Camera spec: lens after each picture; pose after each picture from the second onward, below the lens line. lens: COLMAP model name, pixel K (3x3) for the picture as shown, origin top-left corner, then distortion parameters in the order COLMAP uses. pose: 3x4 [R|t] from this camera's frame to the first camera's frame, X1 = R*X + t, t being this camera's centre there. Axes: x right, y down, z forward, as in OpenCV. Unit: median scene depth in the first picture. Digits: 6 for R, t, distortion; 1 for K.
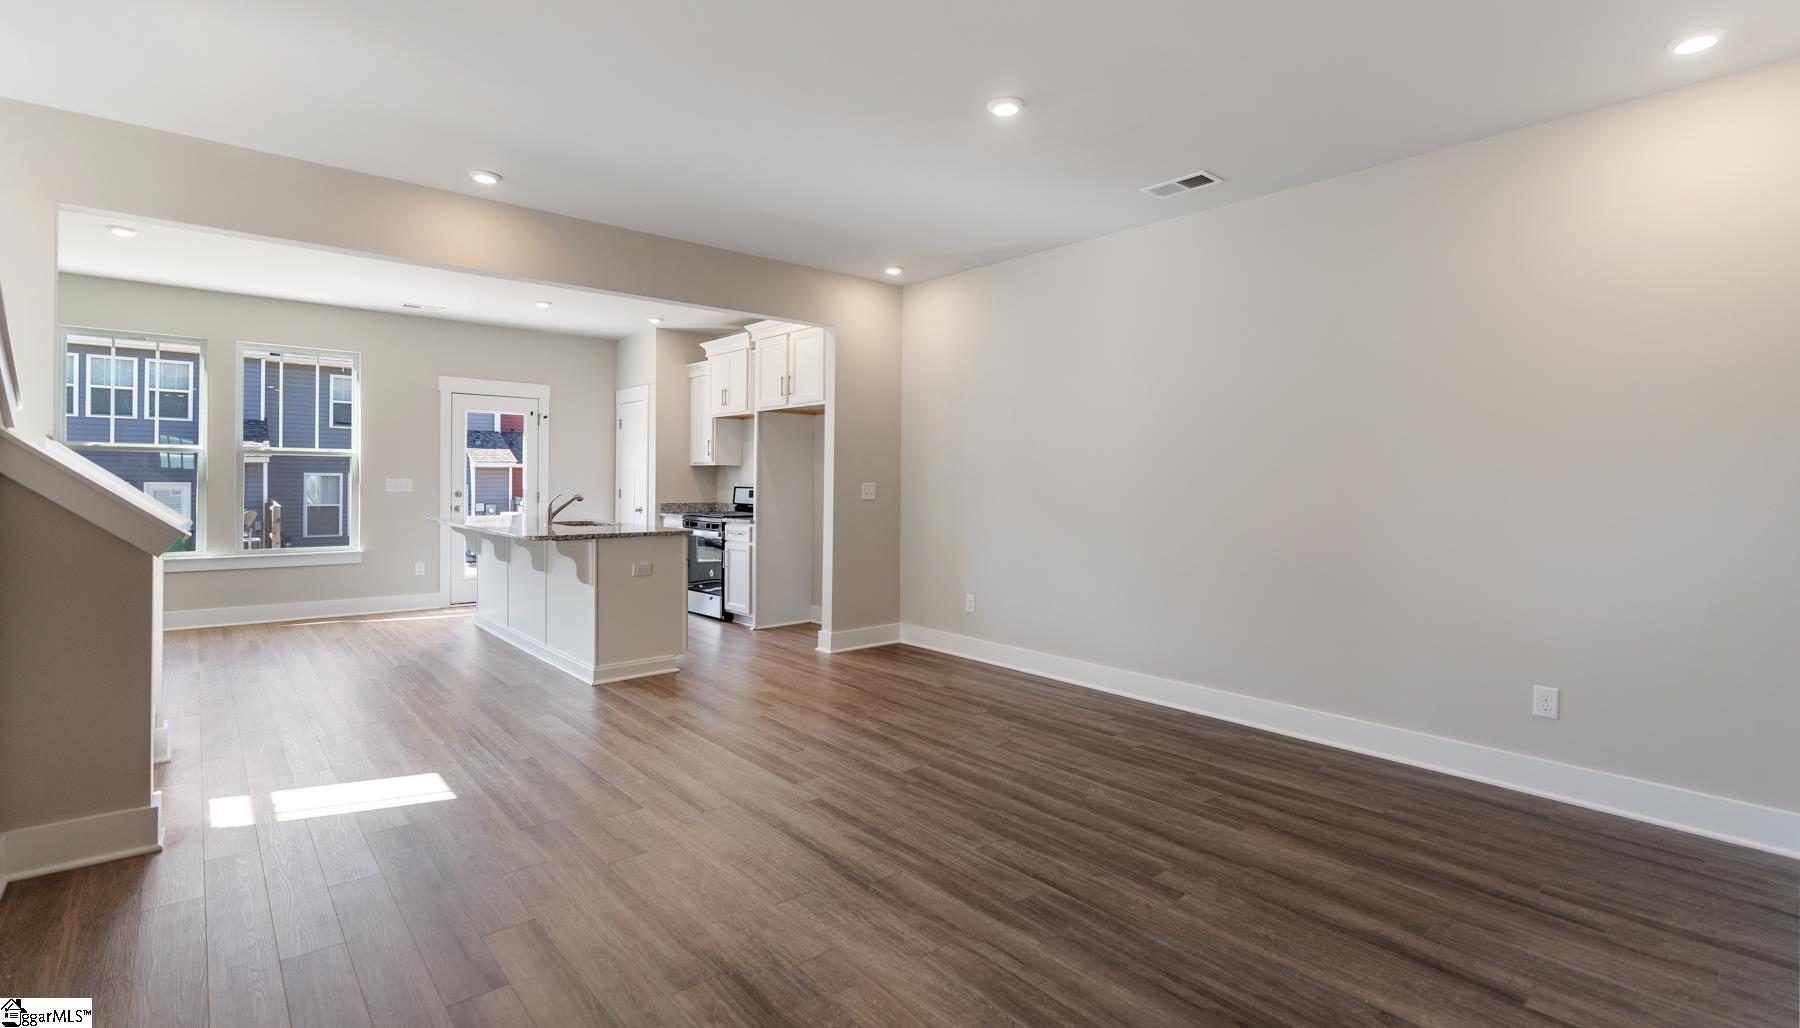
lens RADIAL K [[822.4, 0, 885.1], [0, 822.4, 486.7], [0, 0, 1]] dist [-0.009613, -0.000210]
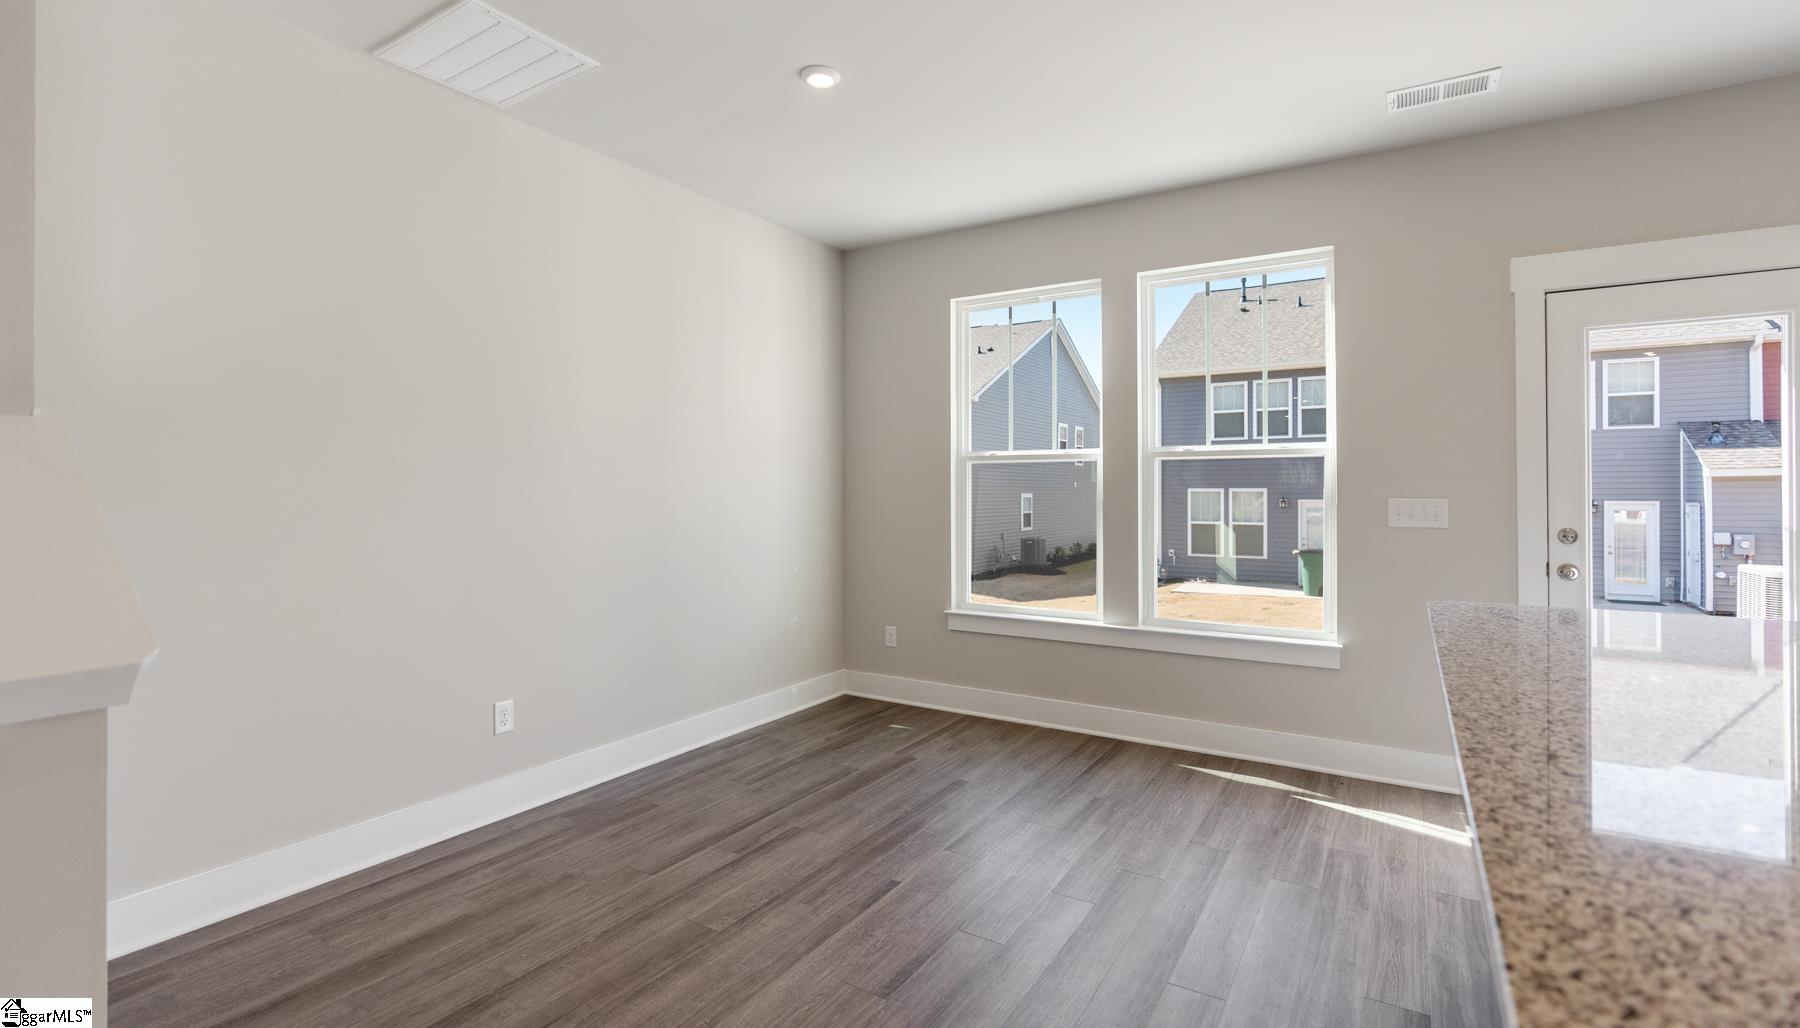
lens RADIAL K [[822.4, 0, 885.1], [0, 822.4, 486.7], [0, 0, 1]] dist [-0.009613, -0.000210]
pose [[0.294794, -0.015213, -0.955440, -0.239797], [-0.004422, 0.999841, -0.017285, -0.007146], [0.955550, 0.009320, 0.294680, 0.575382]]
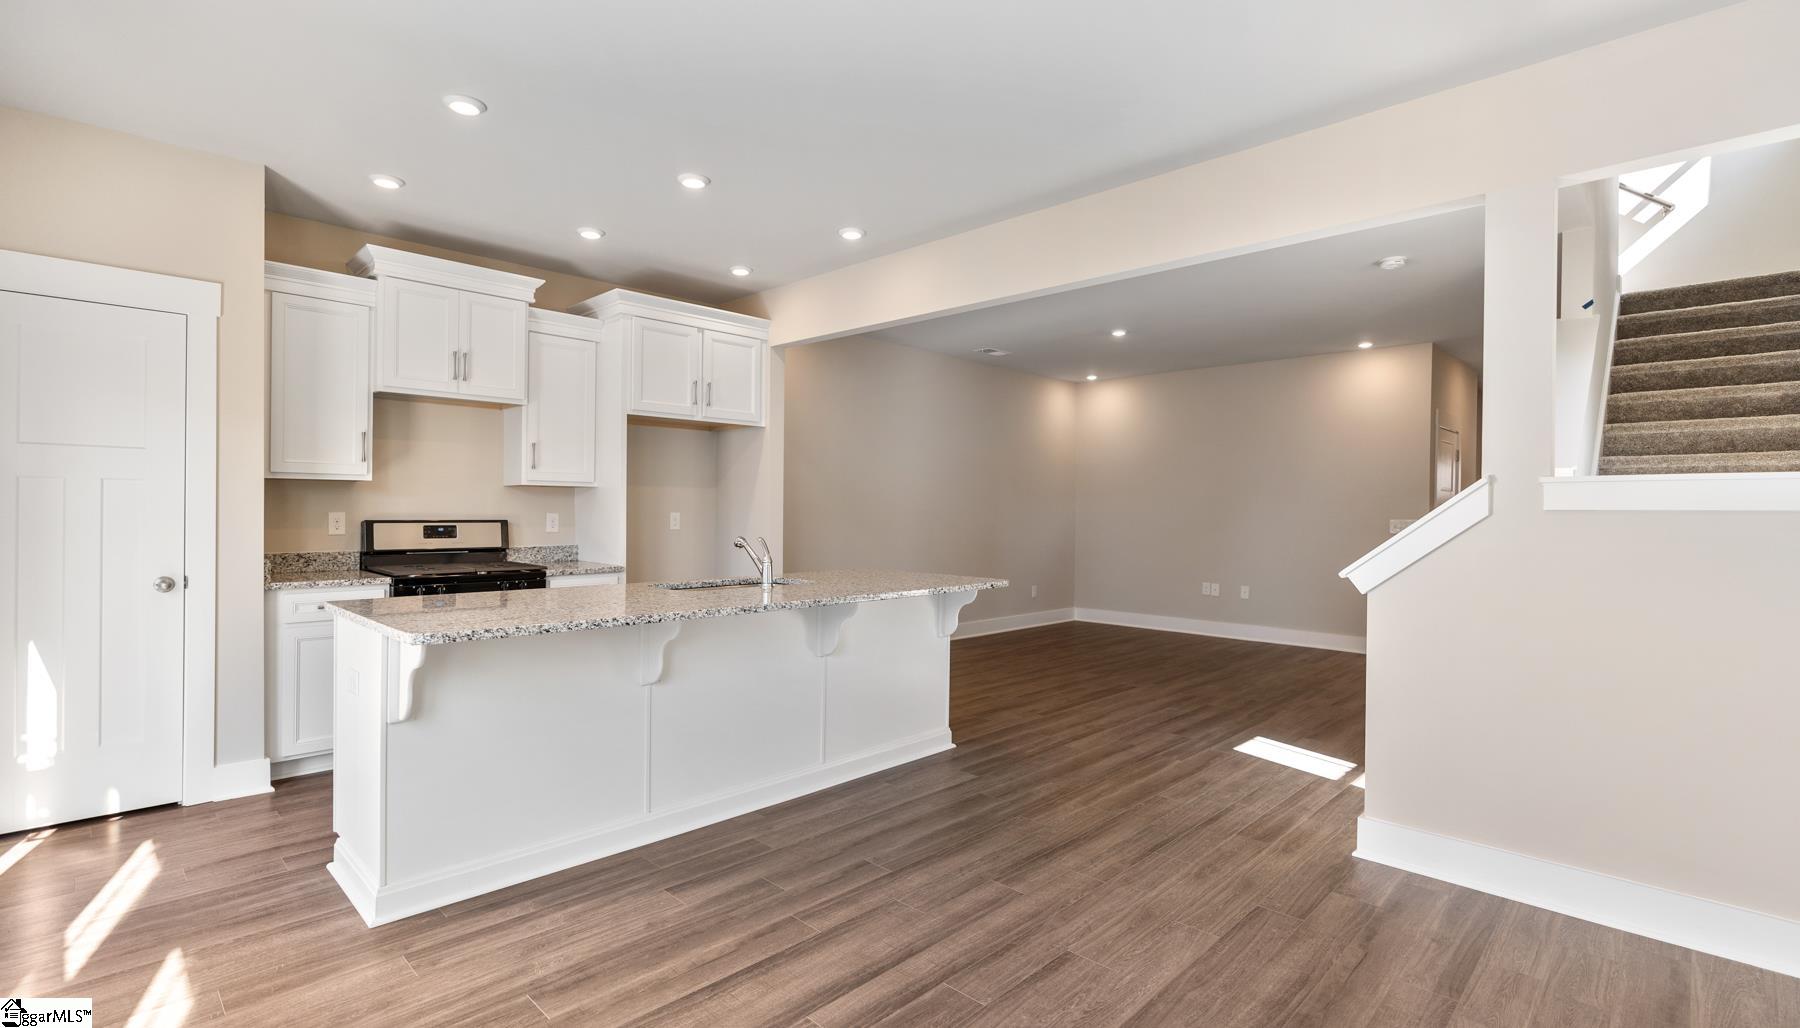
lens RADIAL K [[809.9, 0, 900.0], [0, 809.9, 514.0], [0, 0, 1]] dist [-0.042007, -0.000049]
pose [[-0.102084, -0.013426, 0.994685, -0.786591], [-0.002636, 0.999909, 0.013226, -0.012595], [-0.994772, -0.001272, -0.102110, 0.749366]]
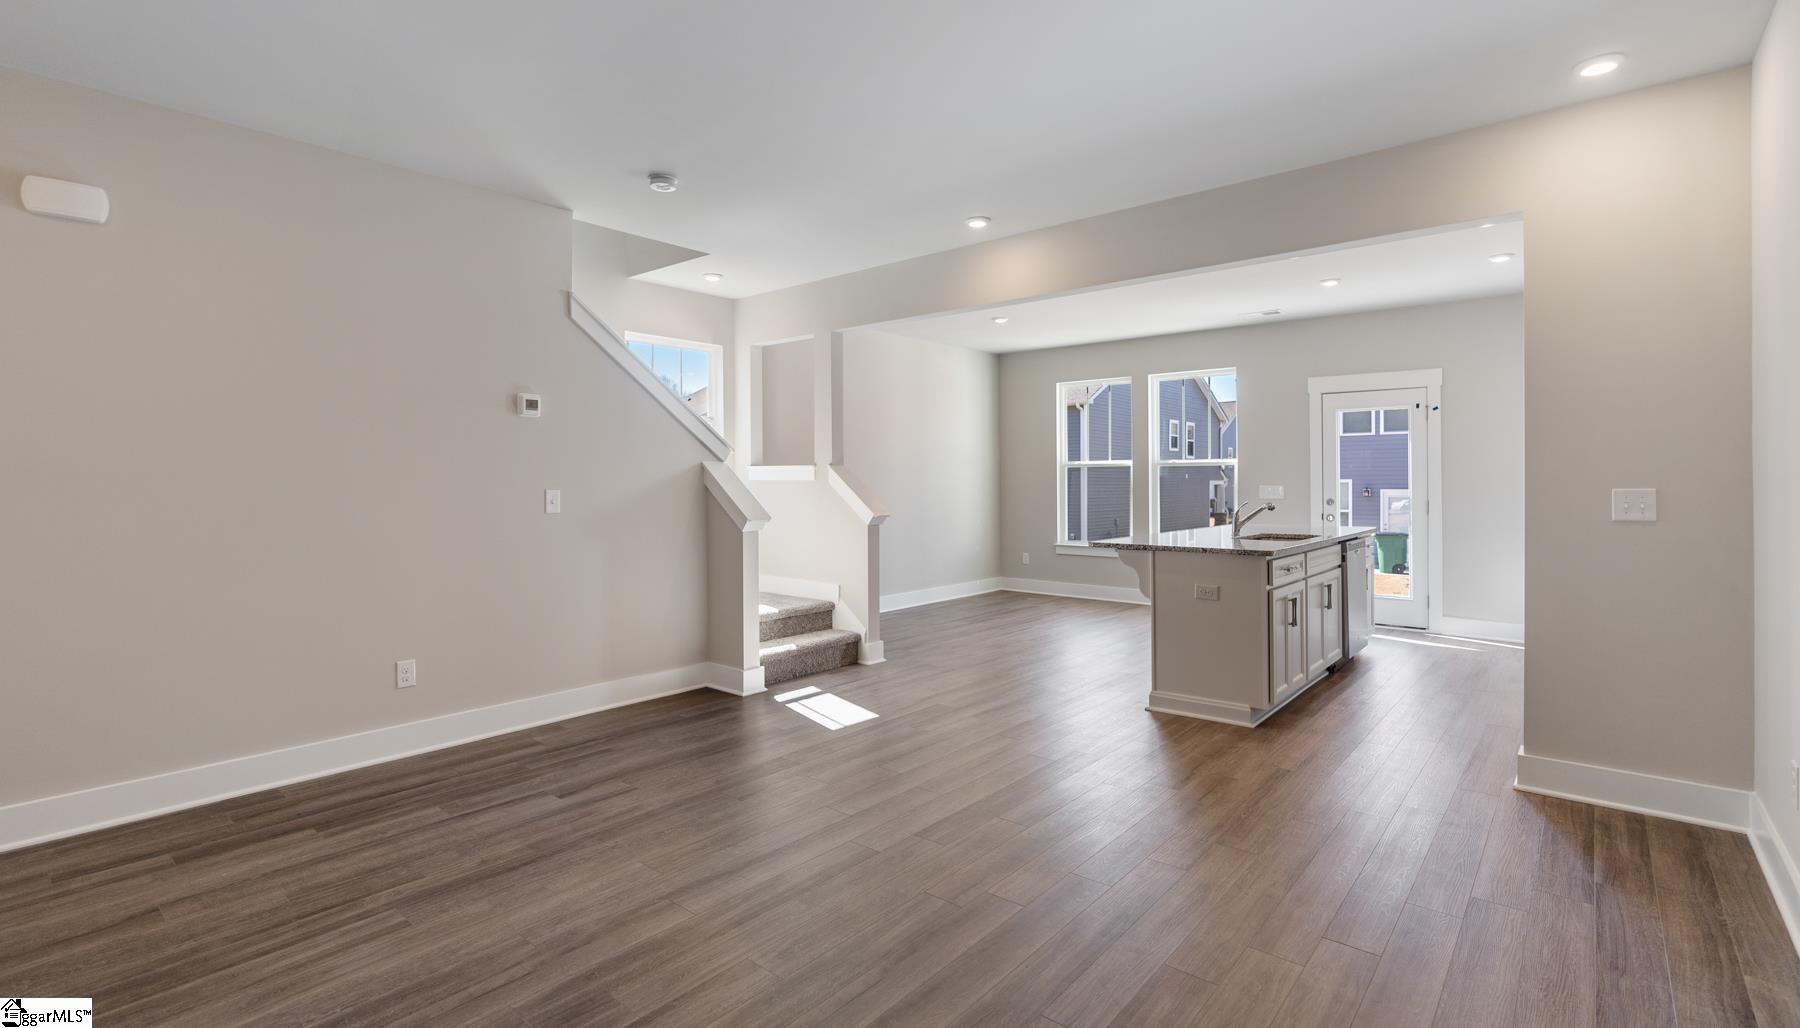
lens RADIAL K [[822.4, 0, 885.1], [0, 822.4, 486.7], [0, 0, 1]] dist [-0.009613, -0.000210]
pose [[0.147203, -0.004494, -0.989096, 0.337094], [-0.003972, 0.999979, -0.005134, -0.001131], [0.989098, 0.004685, 0.147182, 0.378747]]
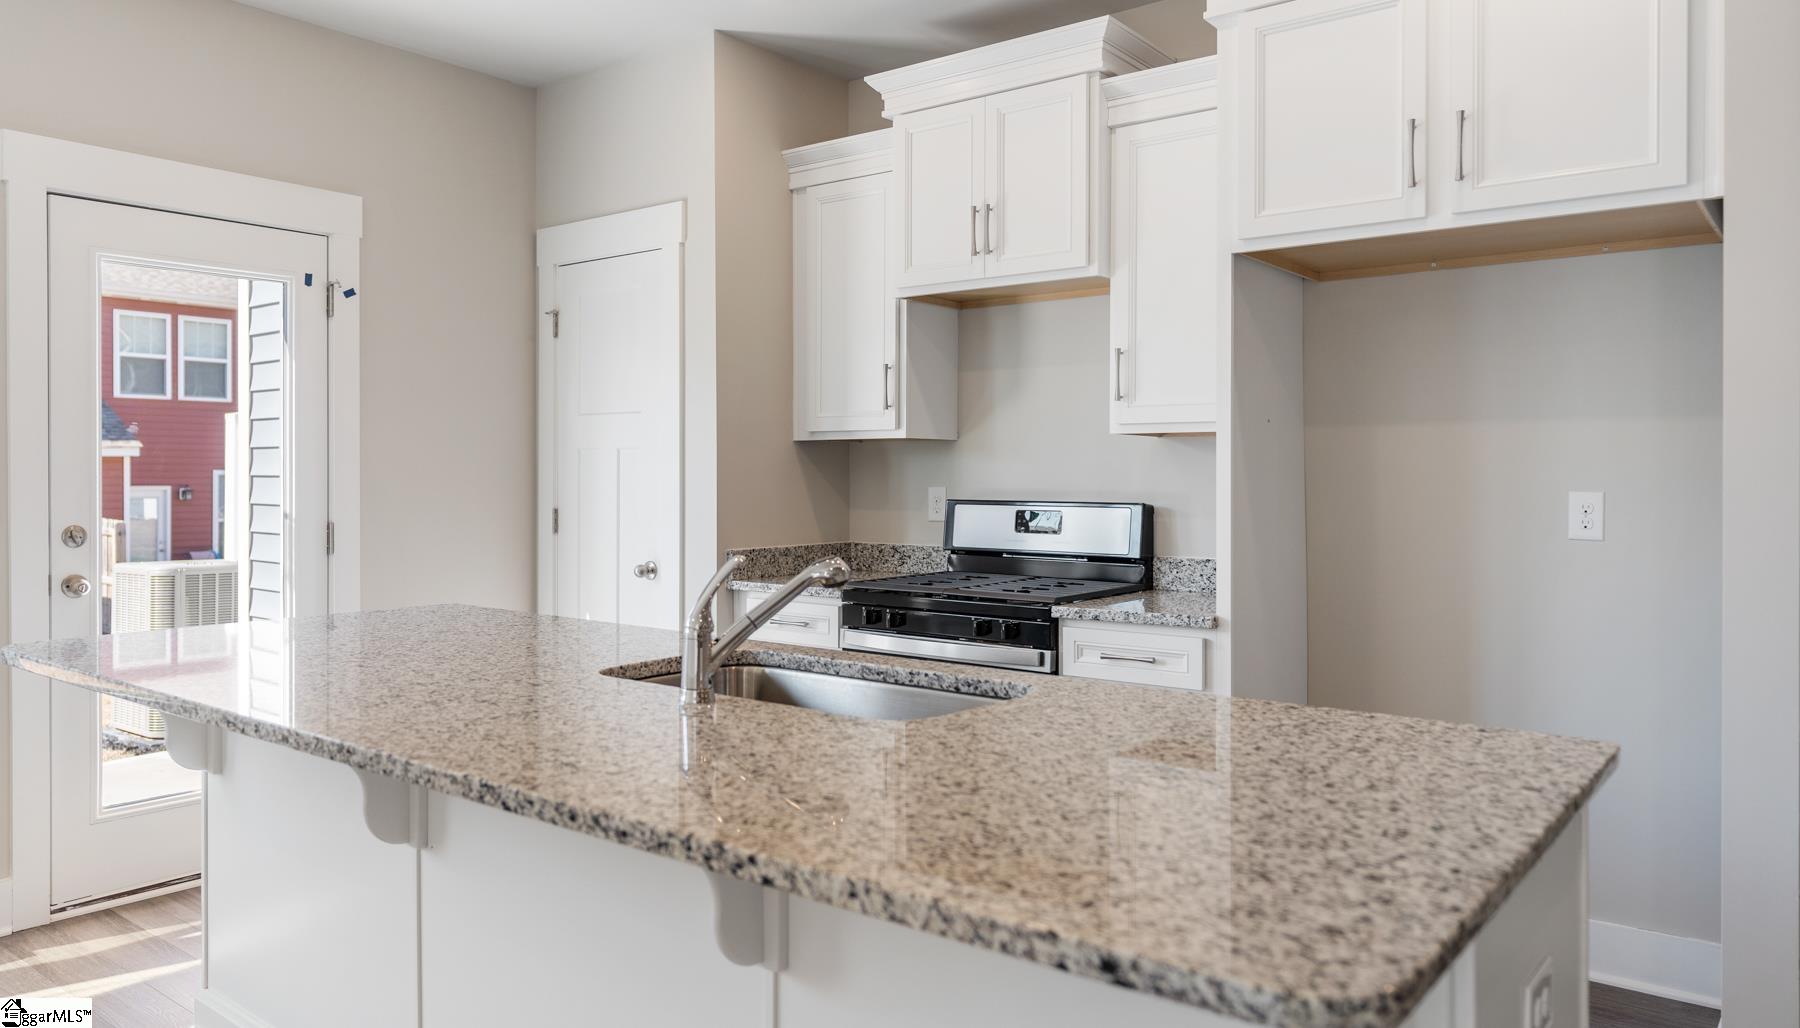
lens RADIAL K [[1241.8, 0, 891.0], [0, 1241.8, 474.1], [0, 0, 1]] dist [-0.001303, -0.002947]
pose [[0.981945, -0.007821, 0.189003, -0.325812], [0.008396, 0.999962, -0.002243, -0.010400], [-0.188978, 0.003790, 0.981974, 0.519921]]
